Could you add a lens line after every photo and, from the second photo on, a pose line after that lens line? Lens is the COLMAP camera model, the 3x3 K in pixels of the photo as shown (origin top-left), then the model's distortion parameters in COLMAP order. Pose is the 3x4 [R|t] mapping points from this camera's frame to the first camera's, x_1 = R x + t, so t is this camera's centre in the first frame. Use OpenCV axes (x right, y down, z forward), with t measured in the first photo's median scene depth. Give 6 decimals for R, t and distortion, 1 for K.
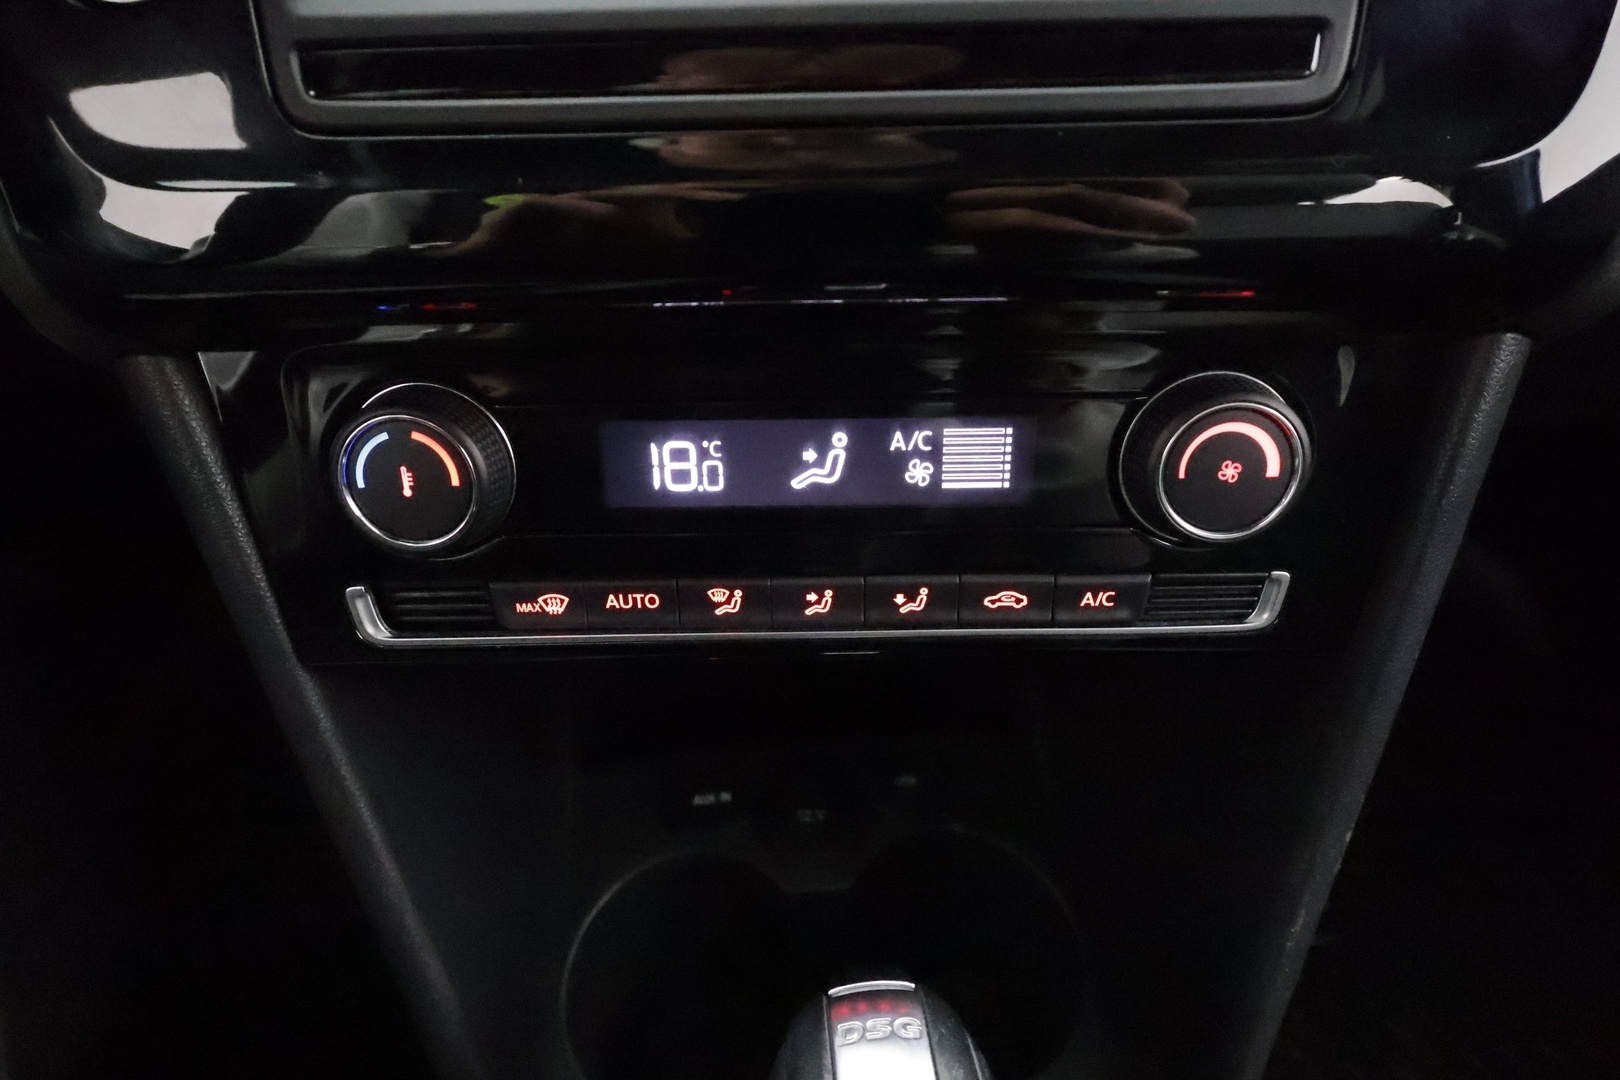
lens RADIAL K [[929.4, 0, 810.2], [0, 929.4, 539.6], [0, 0, 1]] dist [0.002060, -0.000202]
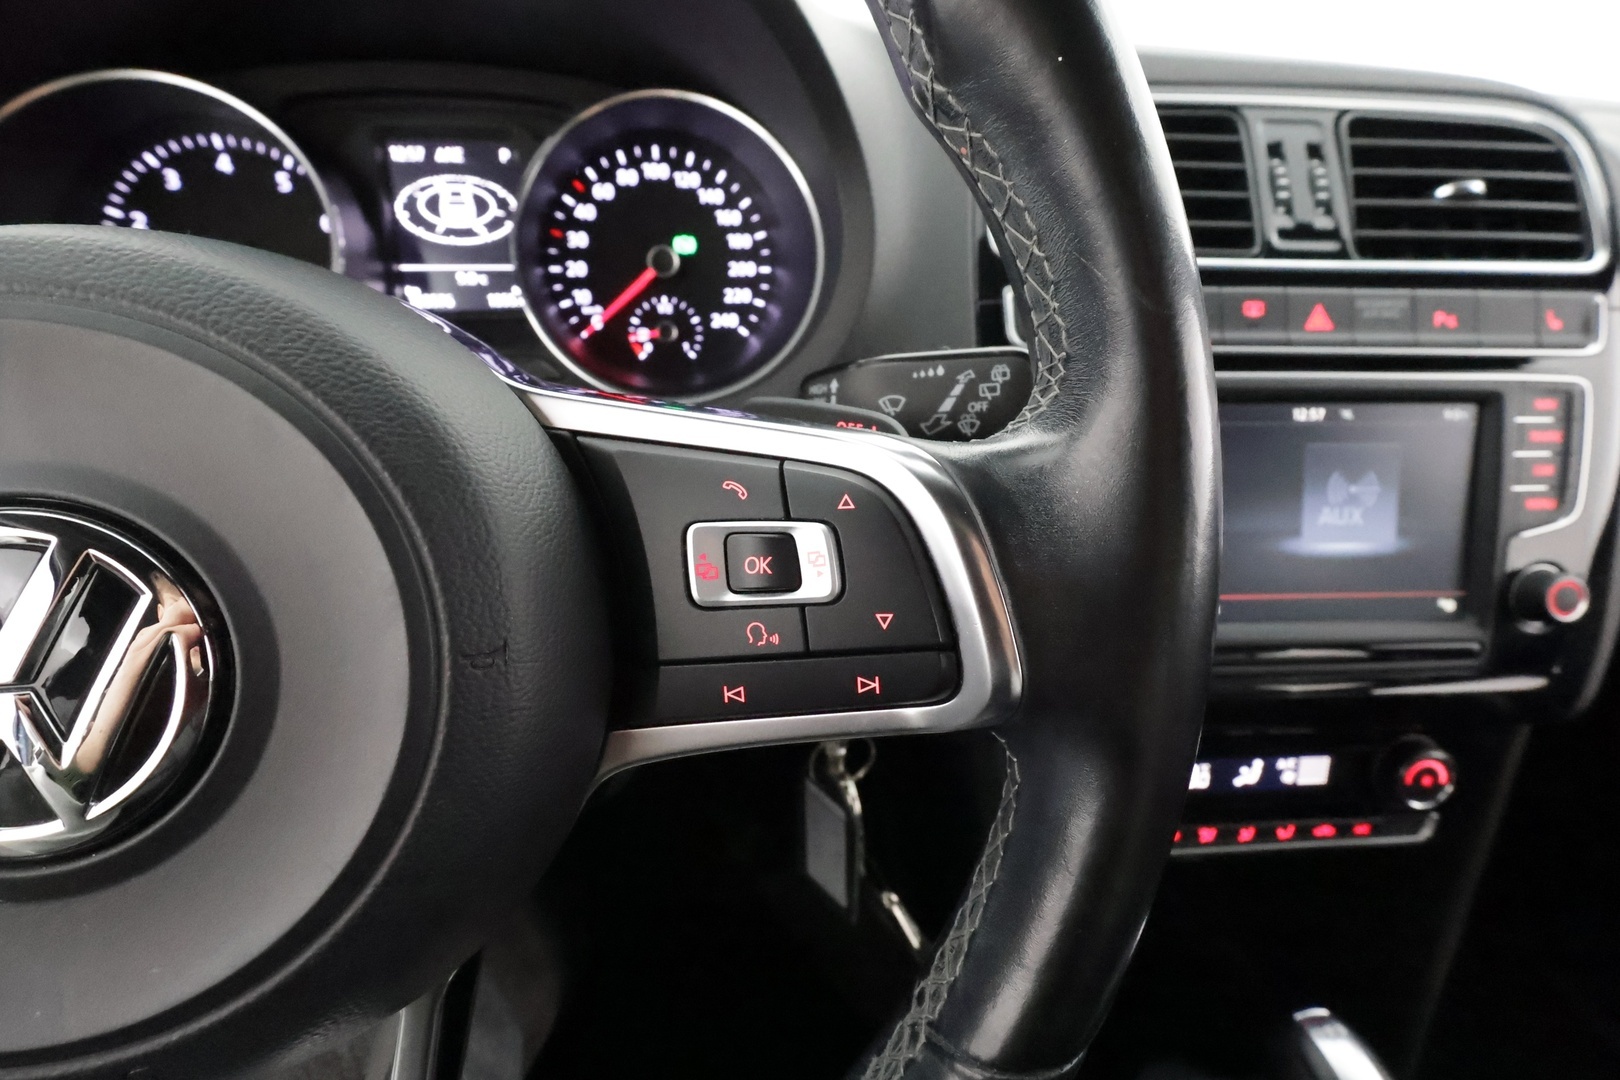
lens RADIAL K [[760.8, 0, 815.7], [0, 760.8, 537.7], [0, 0, 1]] dist [-0.006513, 0.003898]
pose [[0.996055, 0.002034, 0.088715, -1.240483], [0.011017, 0.989167, -0.146379, -0.400258], [-0.088051, 0.146779, 0.985243, -0.865176]]
